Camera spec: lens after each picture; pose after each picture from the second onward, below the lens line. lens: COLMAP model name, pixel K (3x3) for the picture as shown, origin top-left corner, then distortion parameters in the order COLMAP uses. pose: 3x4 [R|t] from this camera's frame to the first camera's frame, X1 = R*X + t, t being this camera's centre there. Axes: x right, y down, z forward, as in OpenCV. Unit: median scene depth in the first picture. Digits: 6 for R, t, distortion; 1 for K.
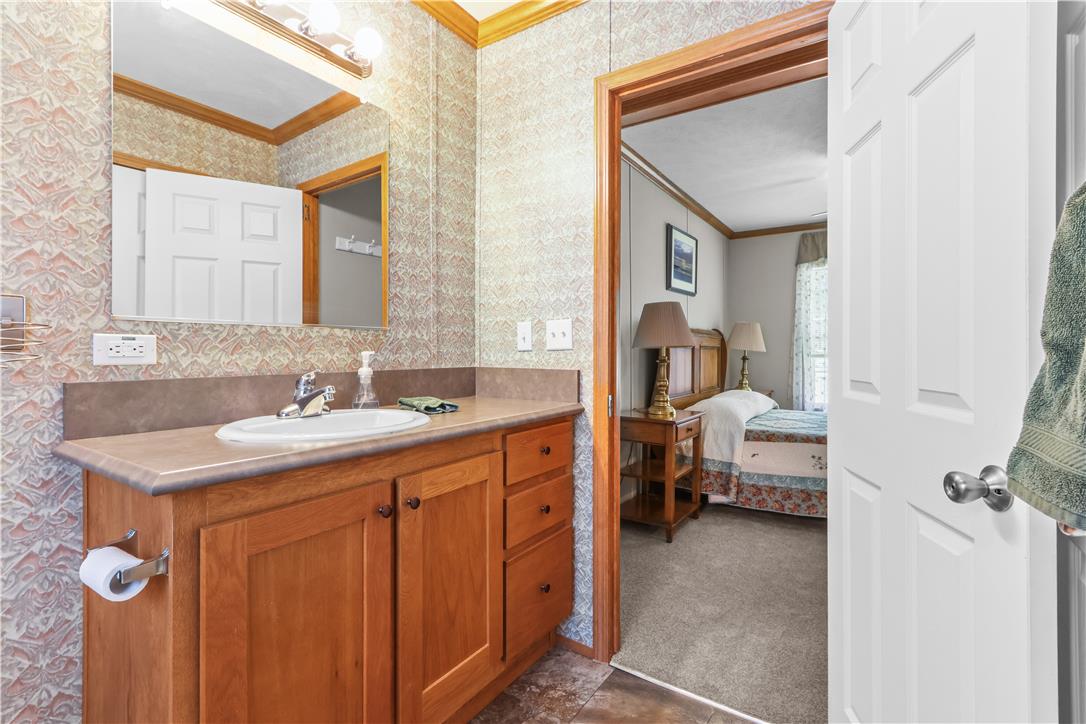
lens RADIAL K [[504.2, 0, 539.7], [0, 504.2, 354.0], [0, 0, 1]] dist [0.000189, 0.000014]
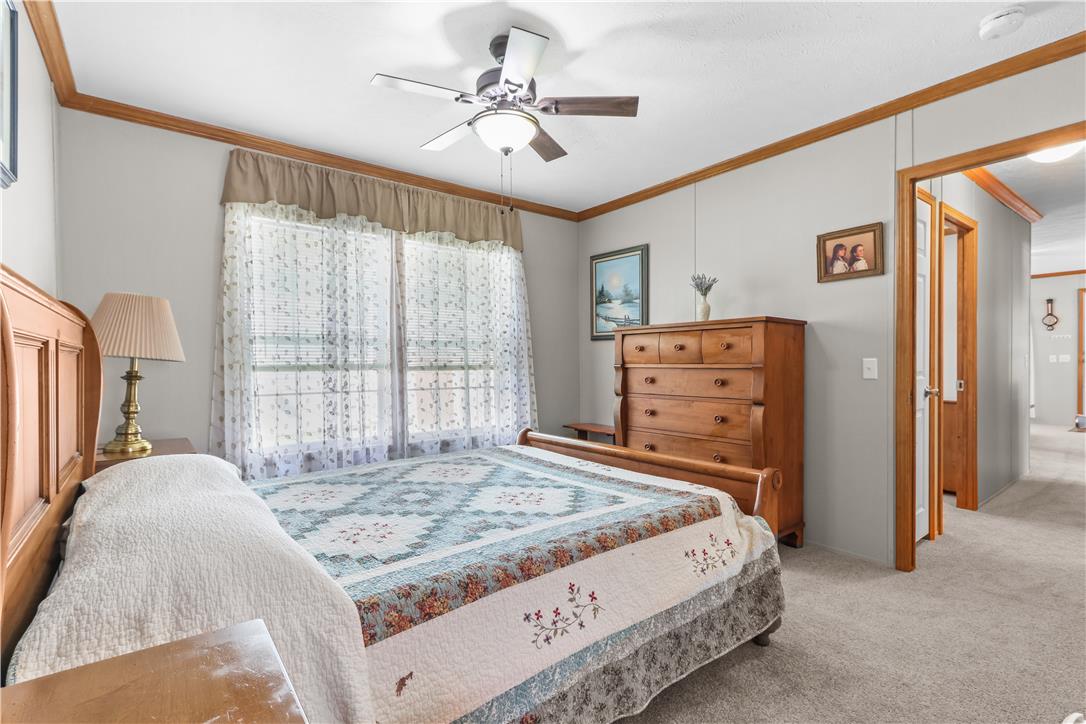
lens RADIAL K [[515.4, 0, 543.0], [0, 515.4, 362.0], [0, 0, 1]] dist [0.000091, -0.000030]
pose [[0.310500, 0.001859, 0.950572, 0.090980], [0.004563, 0.999984, -0.003446, -0.000507], [-0.950562, 0.005407, 0.310487, 0.517562]]
